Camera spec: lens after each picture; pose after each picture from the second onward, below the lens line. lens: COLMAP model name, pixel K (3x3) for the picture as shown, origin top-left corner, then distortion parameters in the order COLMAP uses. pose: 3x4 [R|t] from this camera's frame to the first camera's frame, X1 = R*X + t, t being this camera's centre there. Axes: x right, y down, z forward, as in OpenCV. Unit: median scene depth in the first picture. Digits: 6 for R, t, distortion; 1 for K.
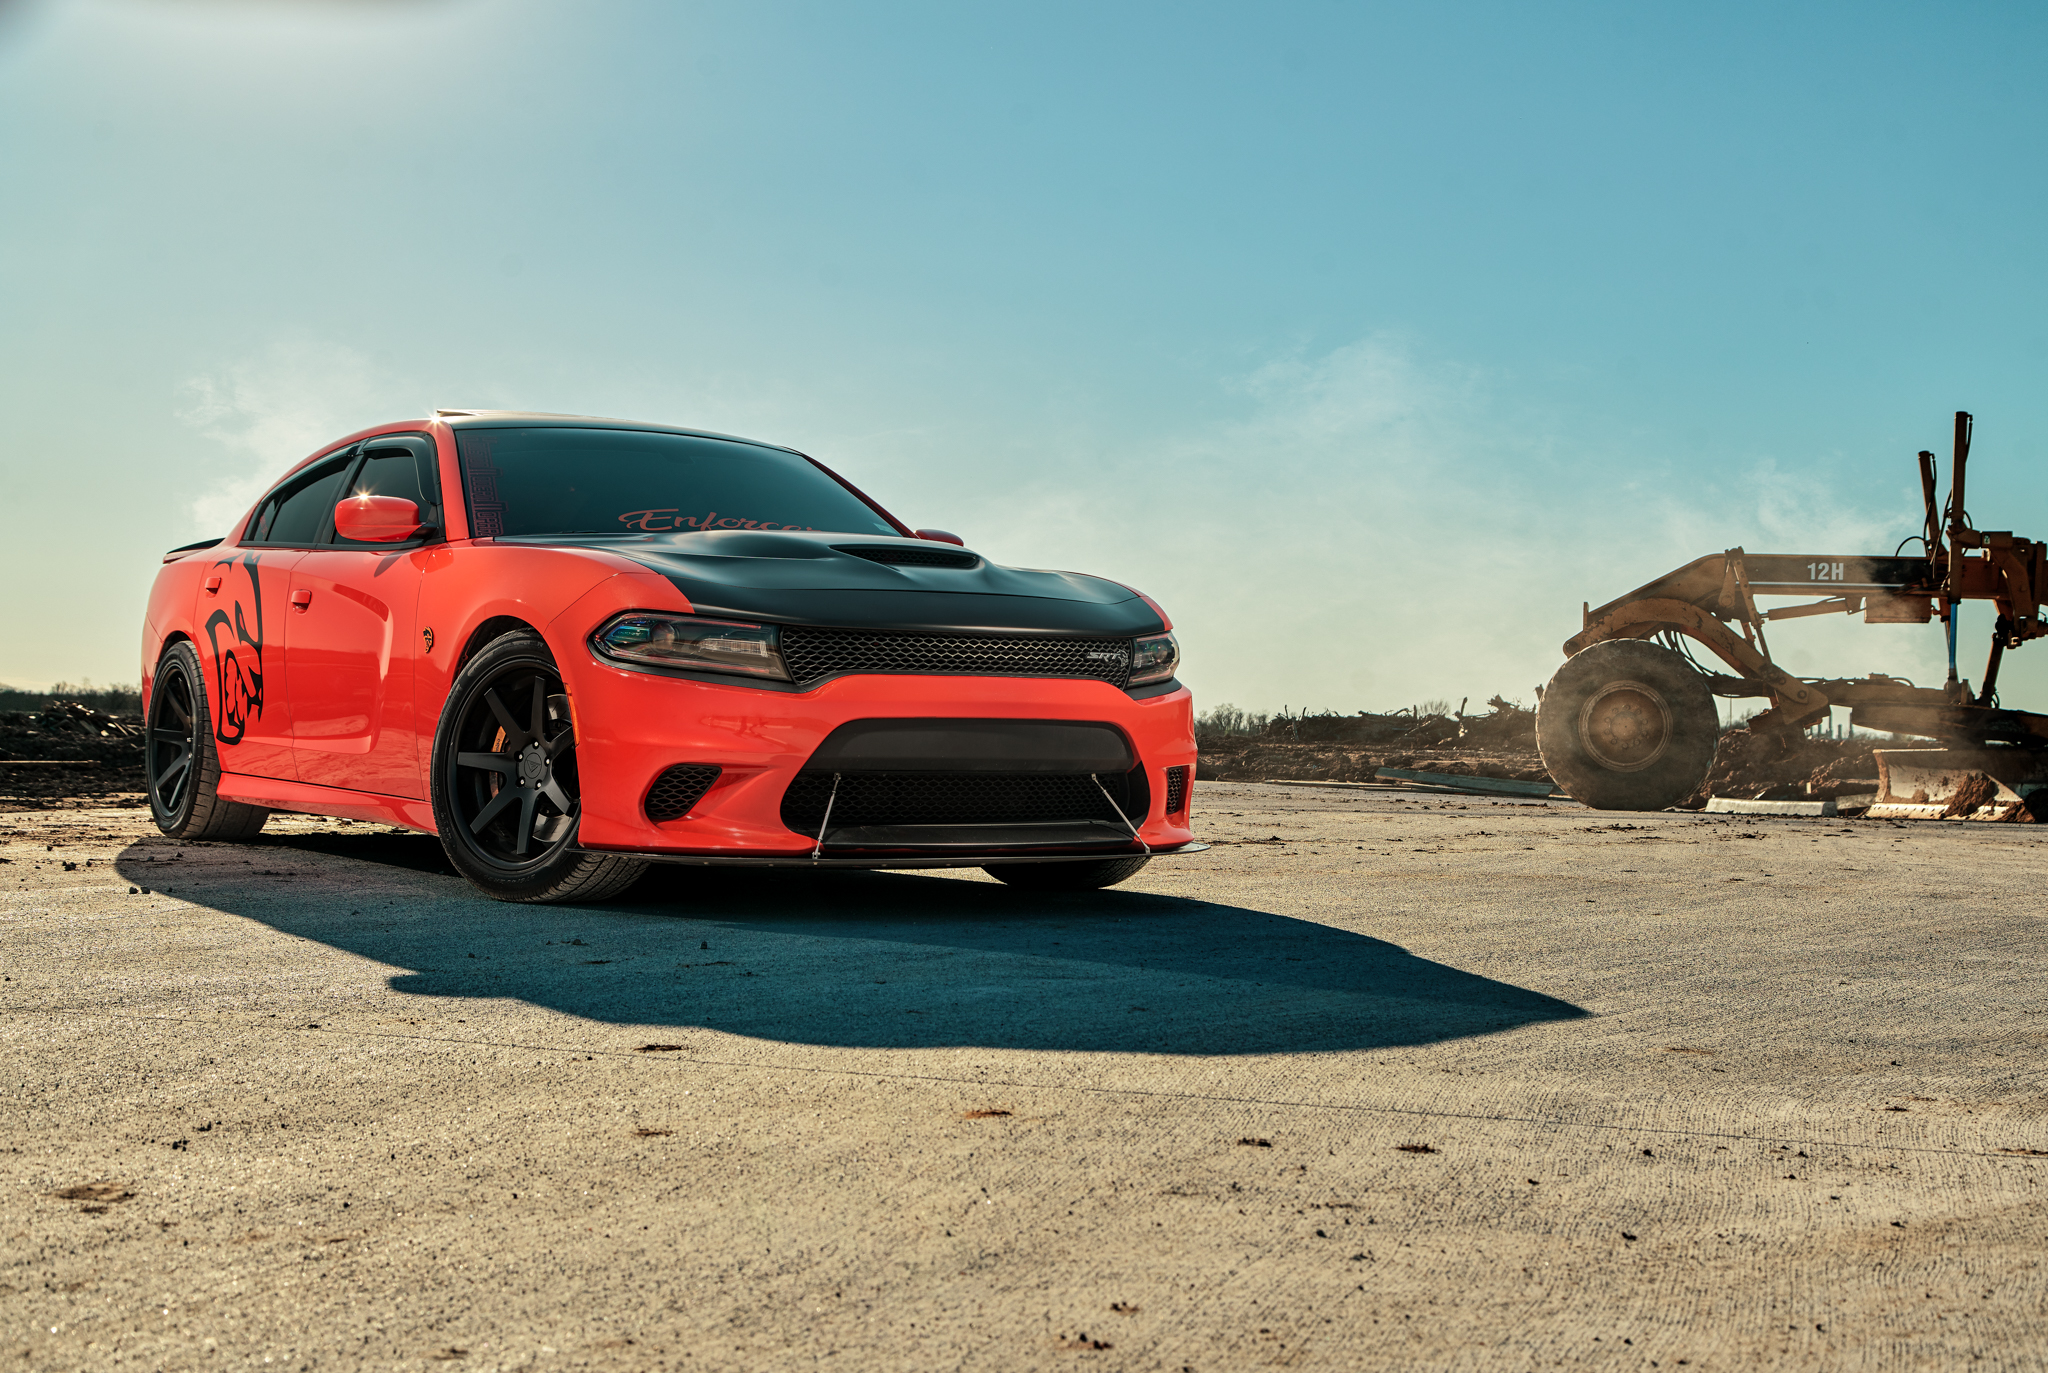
lens RADIAL K [[2675.9, 0, 1026.6], [0, 2675.9, 693.1], [0, 0, 1]] dist [0.026817, 0.000000]
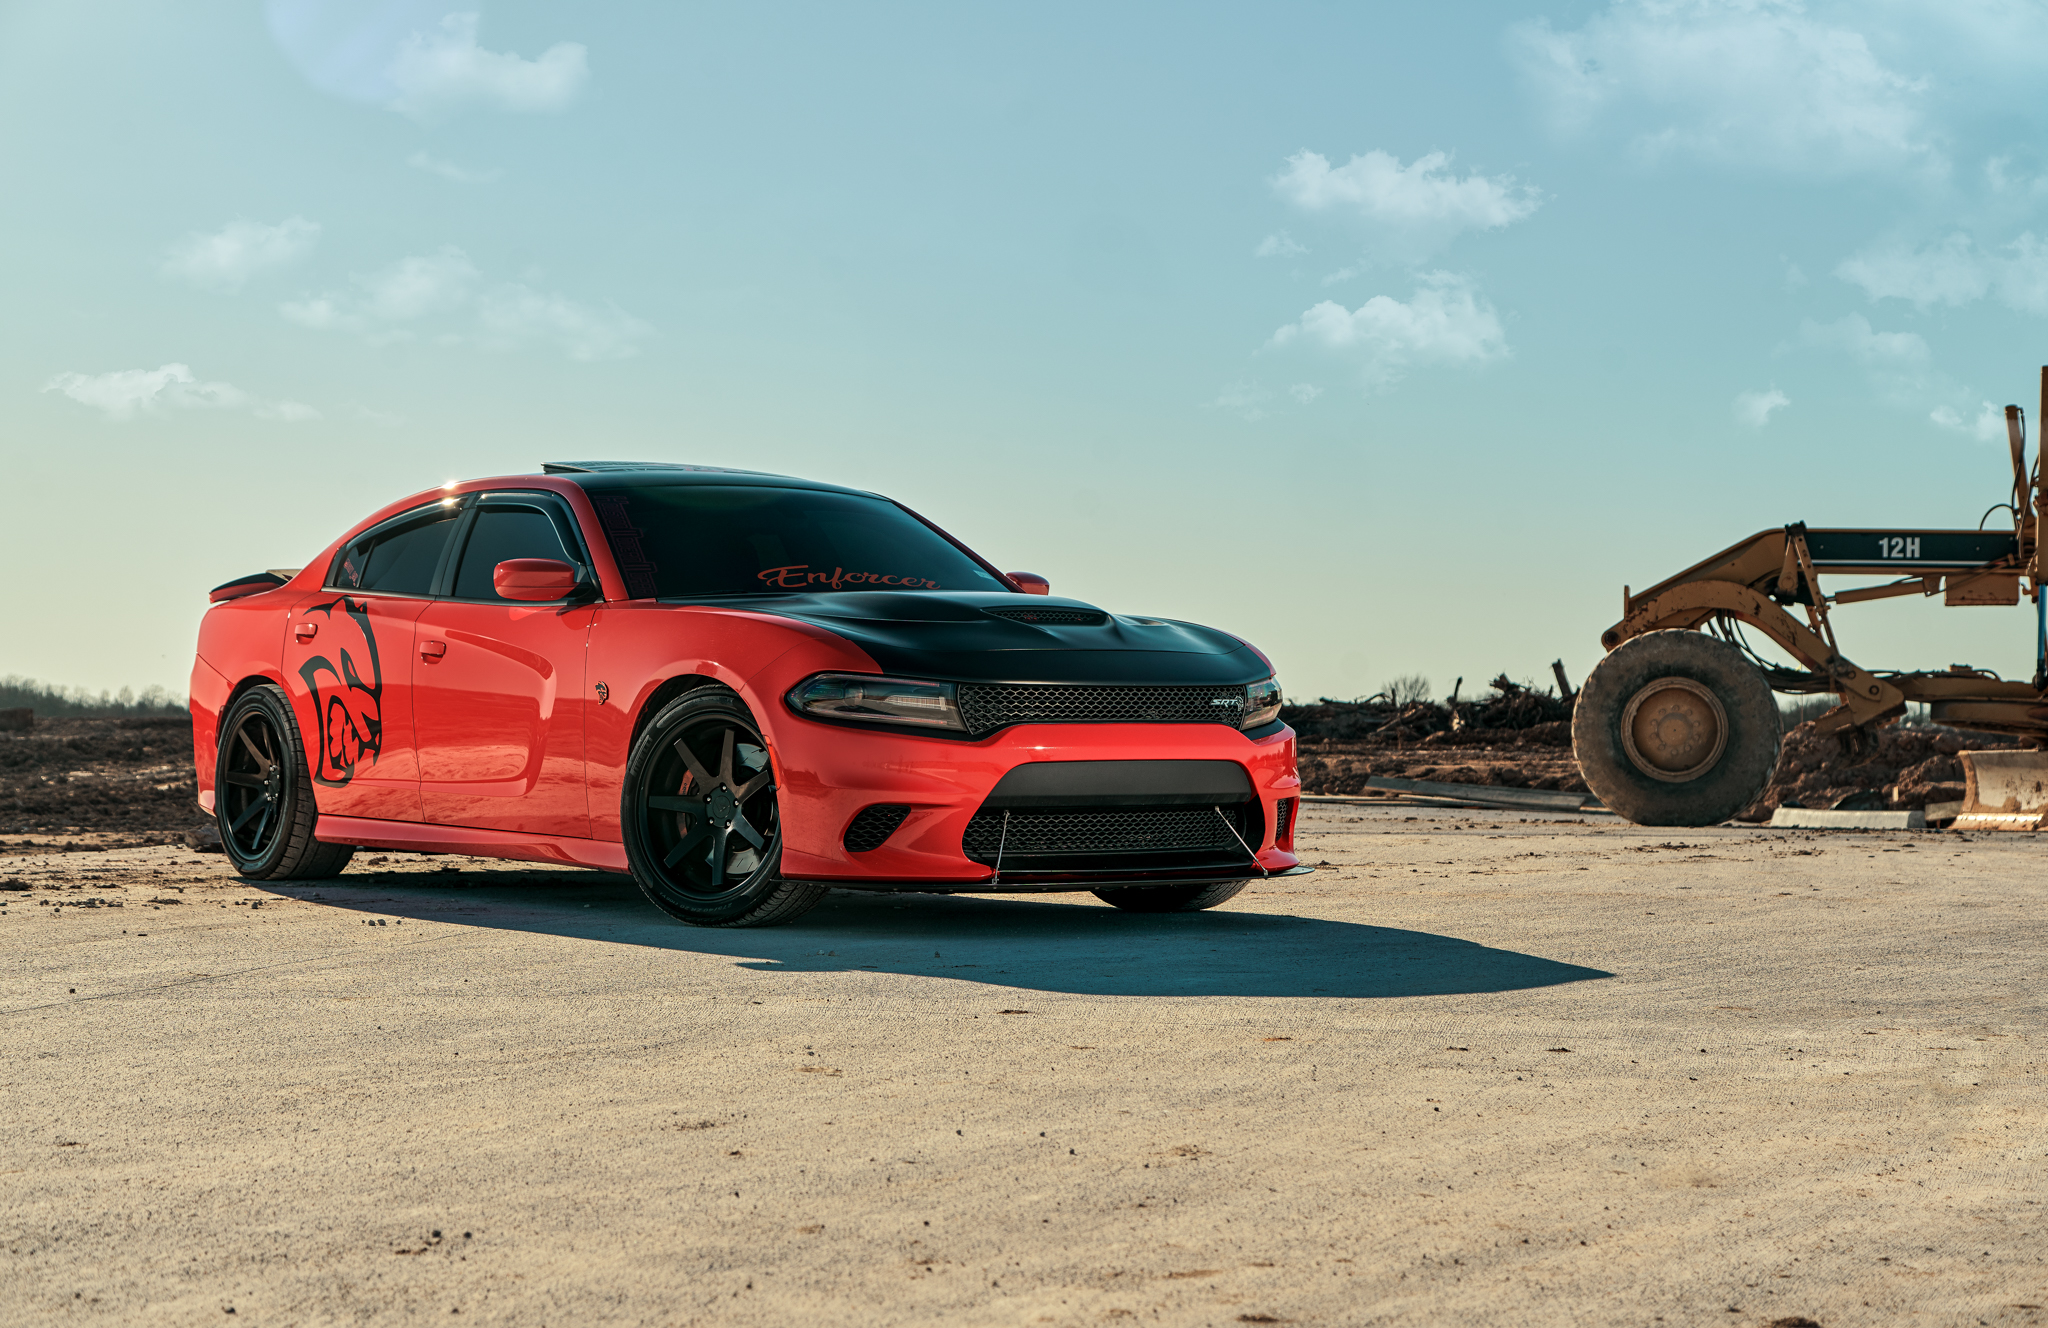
lens RADIAL K [[3638.6, 0, 1020.3], [0, 3638.6, 663.1], [0, 0, 1]] dist [0.025749, 0.000000]
pose [[0.998951, -0.014093, 0.043559, -0.098742], [0.014240, 0.999894, -0.003067, -0.021366], [-0.043511, 0.003684, 0.999046, -0.426916]]
